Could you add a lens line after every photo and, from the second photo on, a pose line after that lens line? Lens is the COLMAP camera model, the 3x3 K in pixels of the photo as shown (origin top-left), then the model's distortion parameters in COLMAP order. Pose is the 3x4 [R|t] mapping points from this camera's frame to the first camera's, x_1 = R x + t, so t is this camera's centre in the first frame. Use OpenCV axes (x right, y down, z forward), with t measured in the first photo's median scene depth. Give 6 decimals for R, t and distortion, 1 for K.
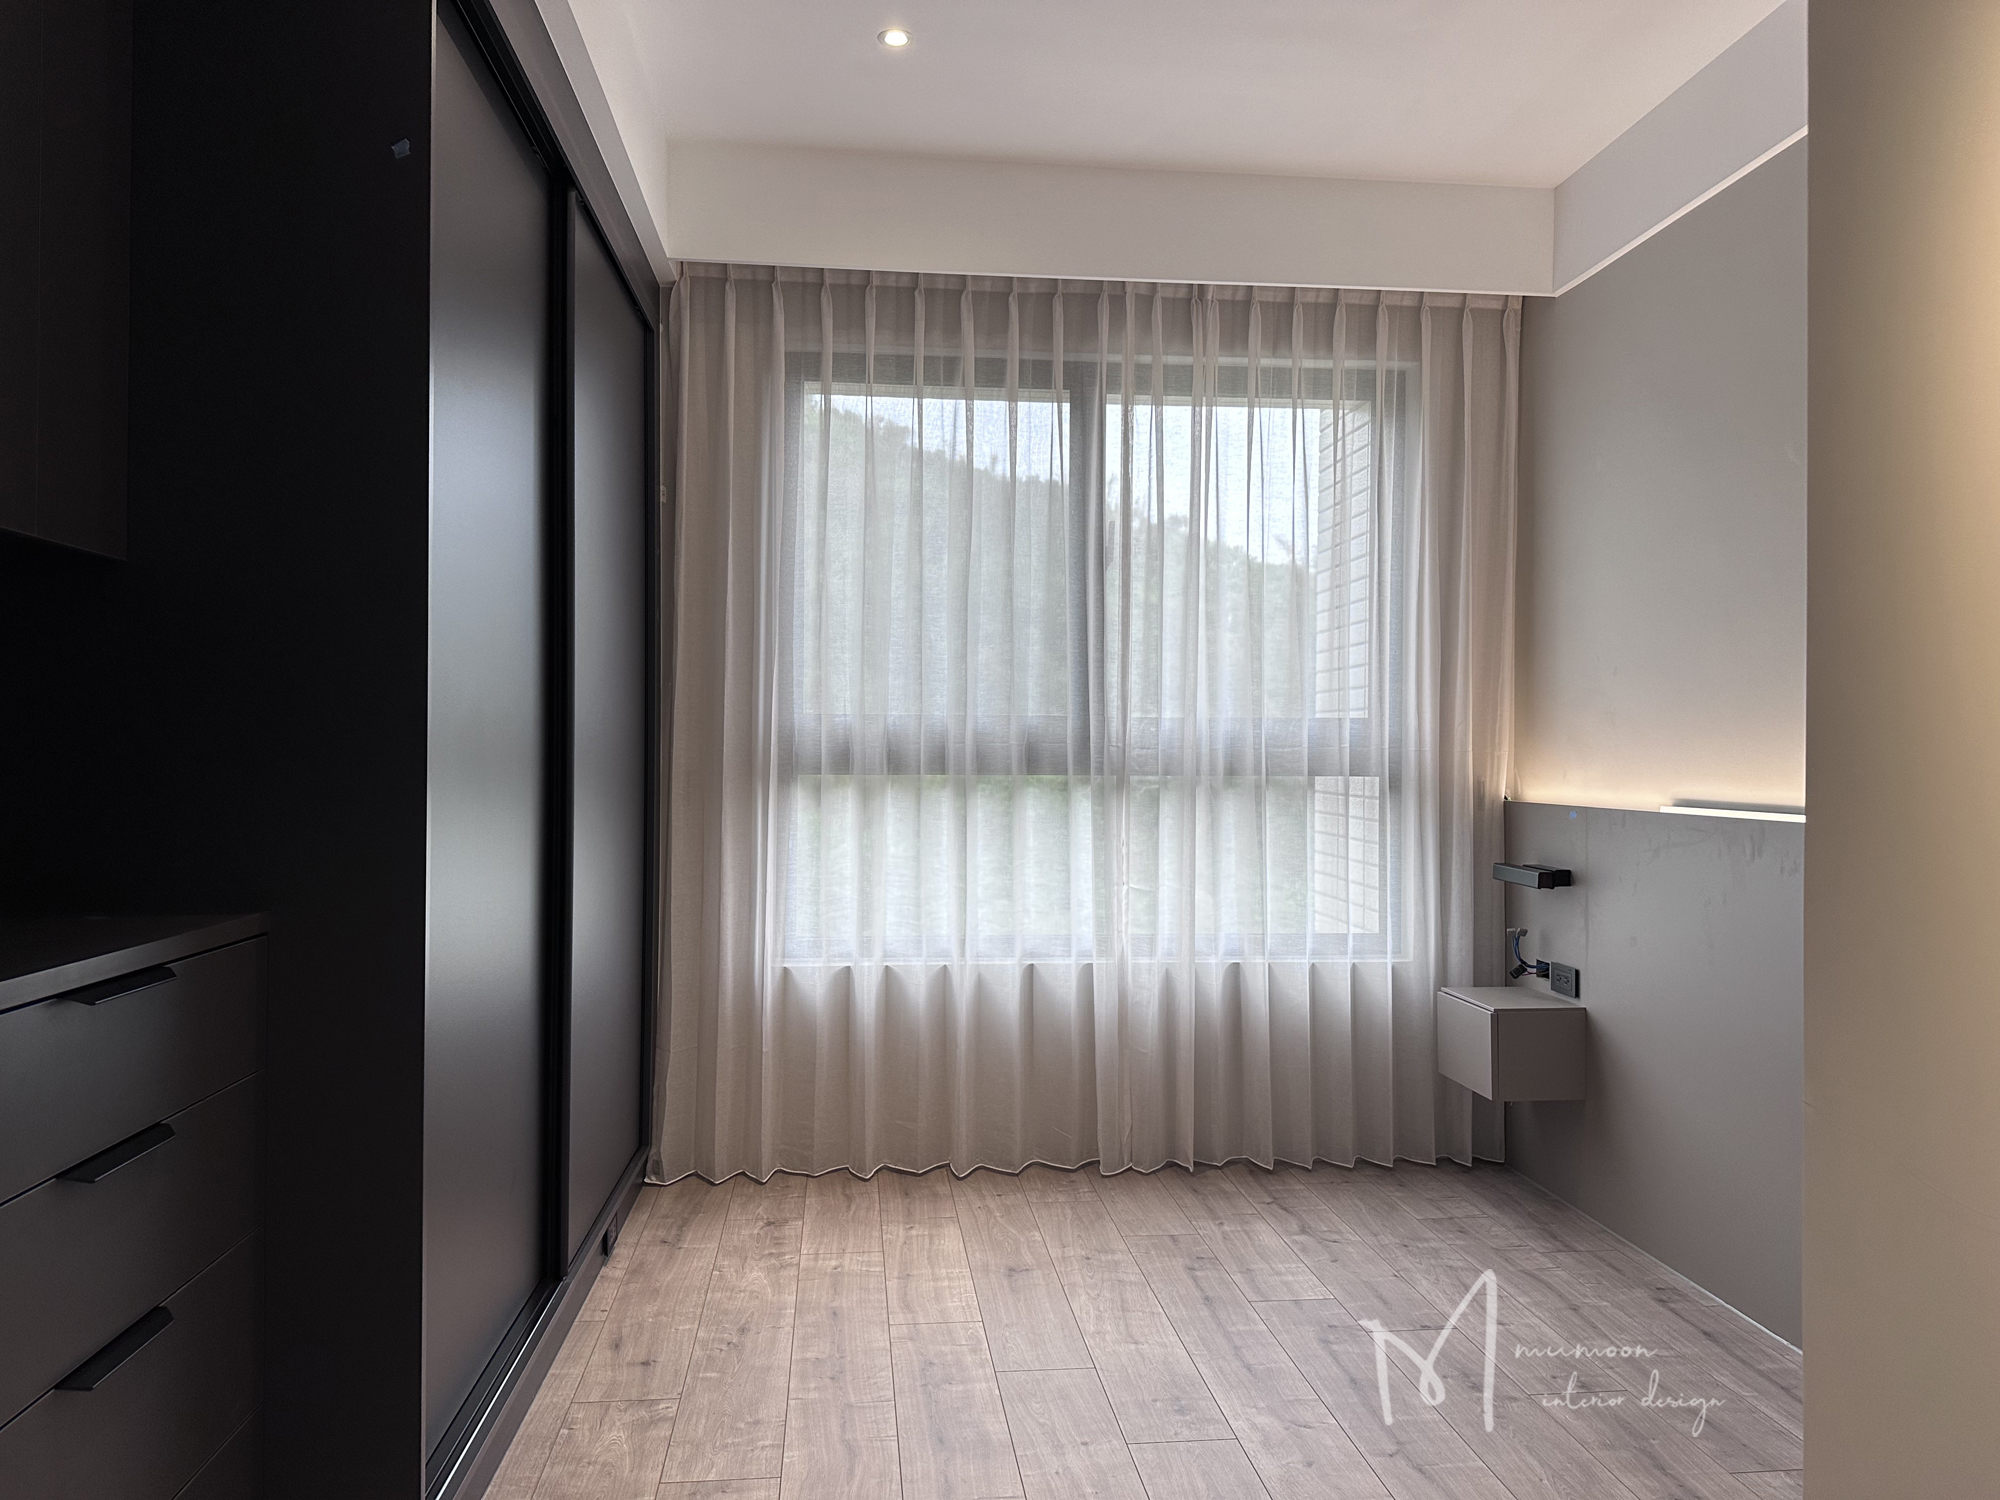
lens RADIAL K [[1411.1, 0, 999.6], [0, 1411.1, 743.8], [0, 0, 1]] dist [0.020896, -0.033950]
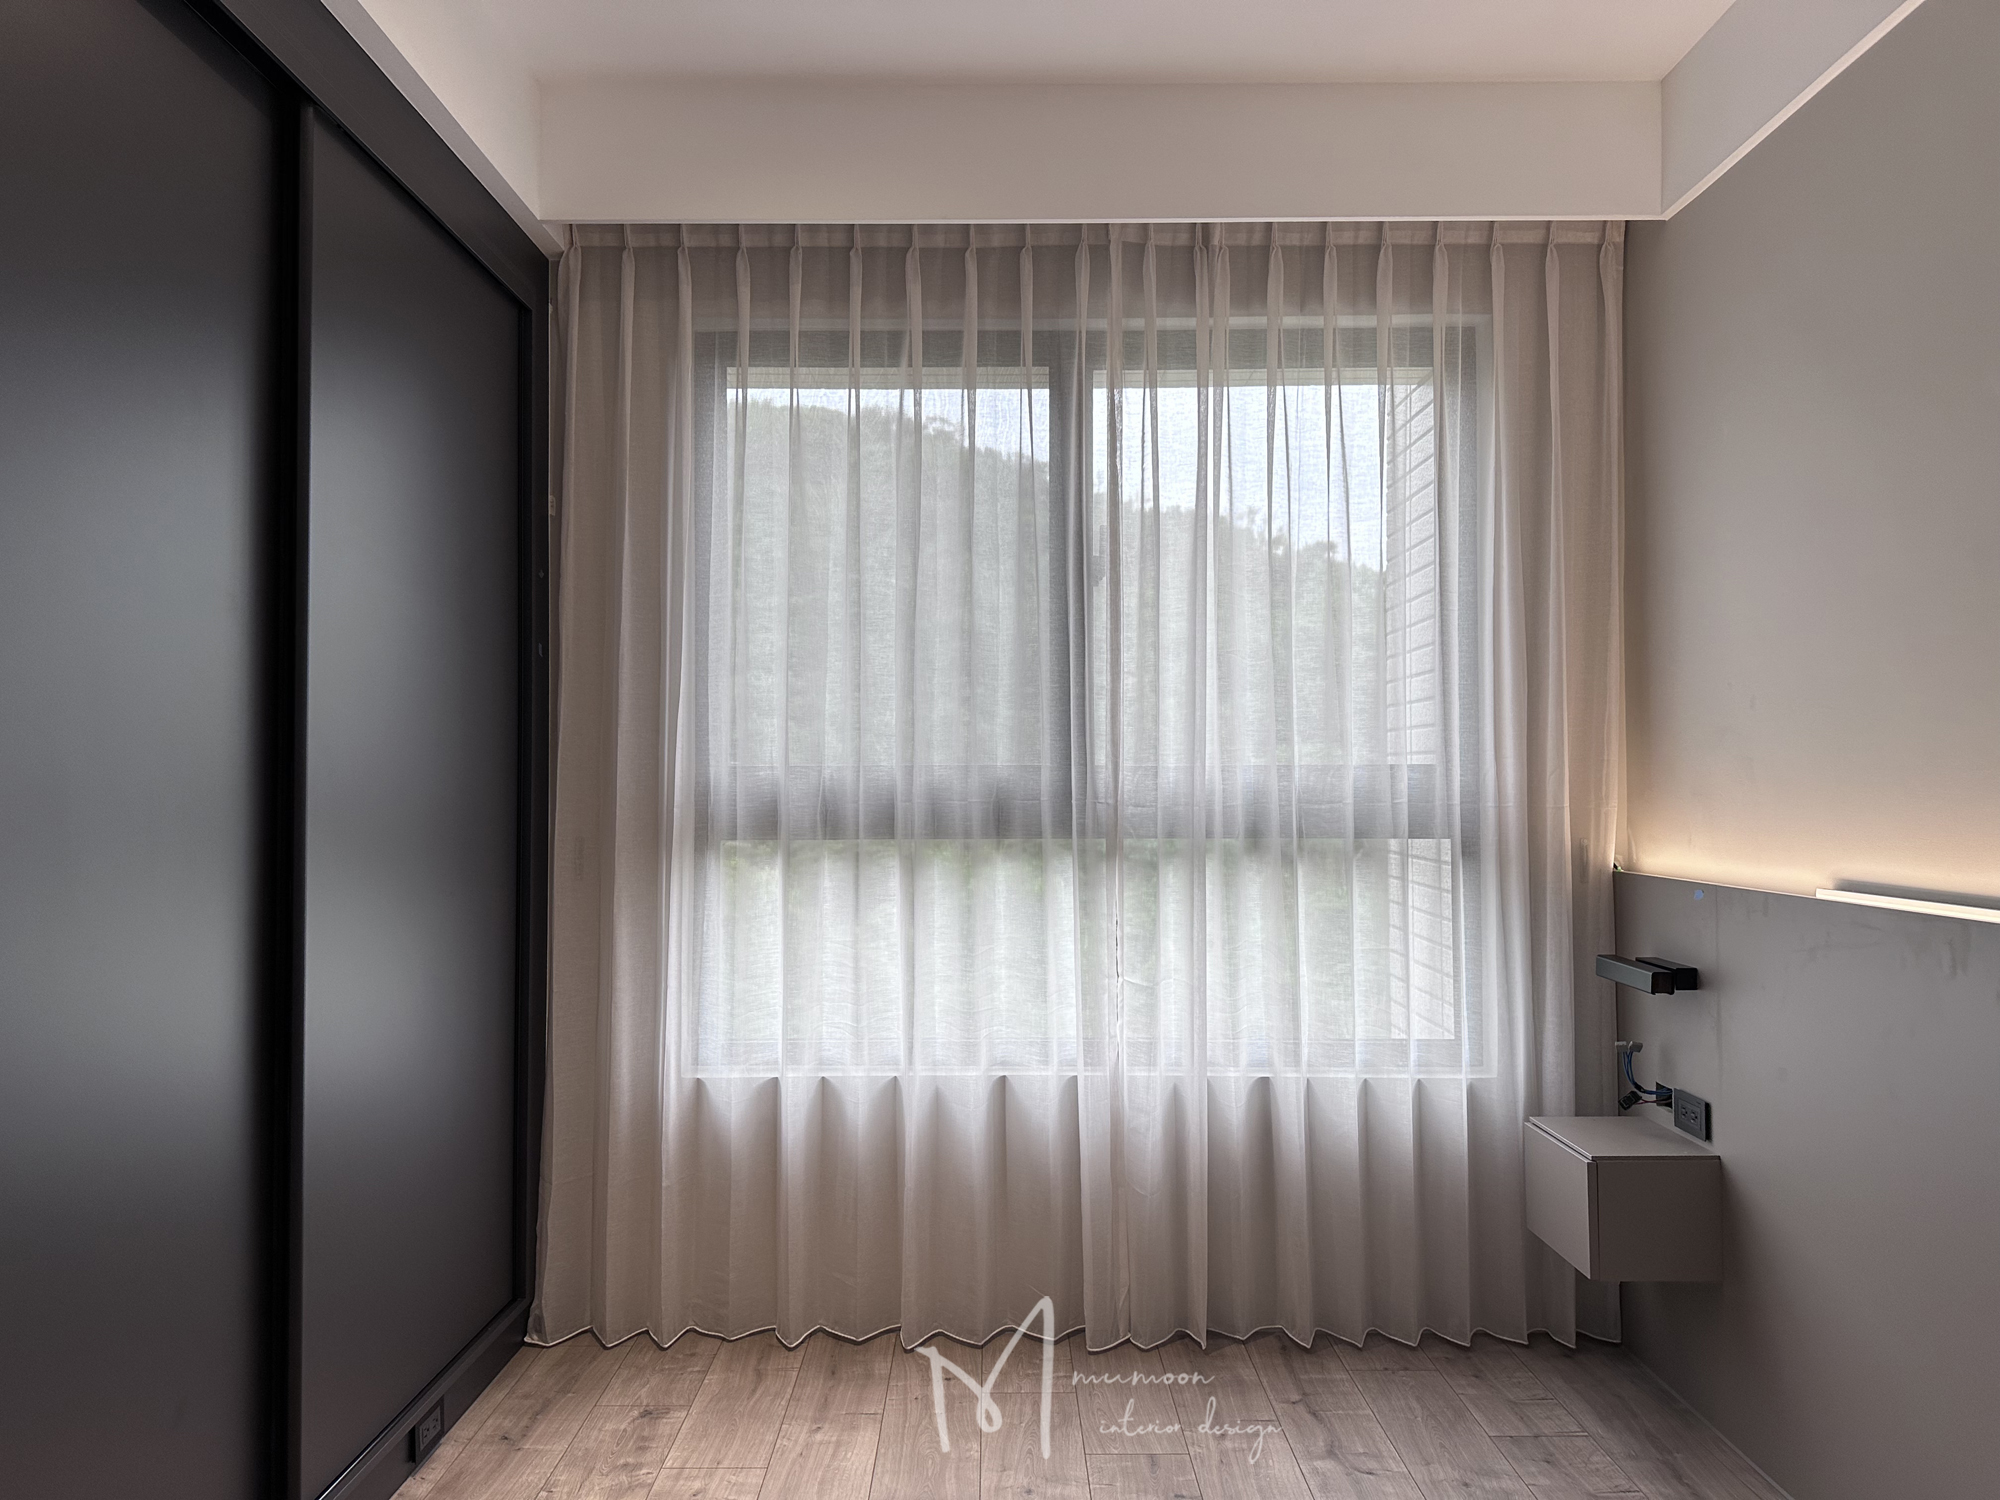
lens RADIAL K [[1411.1, 0, 998.8], [0, 1411.1, 745.4], [0, 0, 1]] dist [0.020896, -0.033950]
pose [[0.994313, -0.011441, -0.105883, 0.109076], [0.008710, 0.999618, -0.026221, -0.011159], [0.106142, 0.025149, 0.994033, 0.199389]]
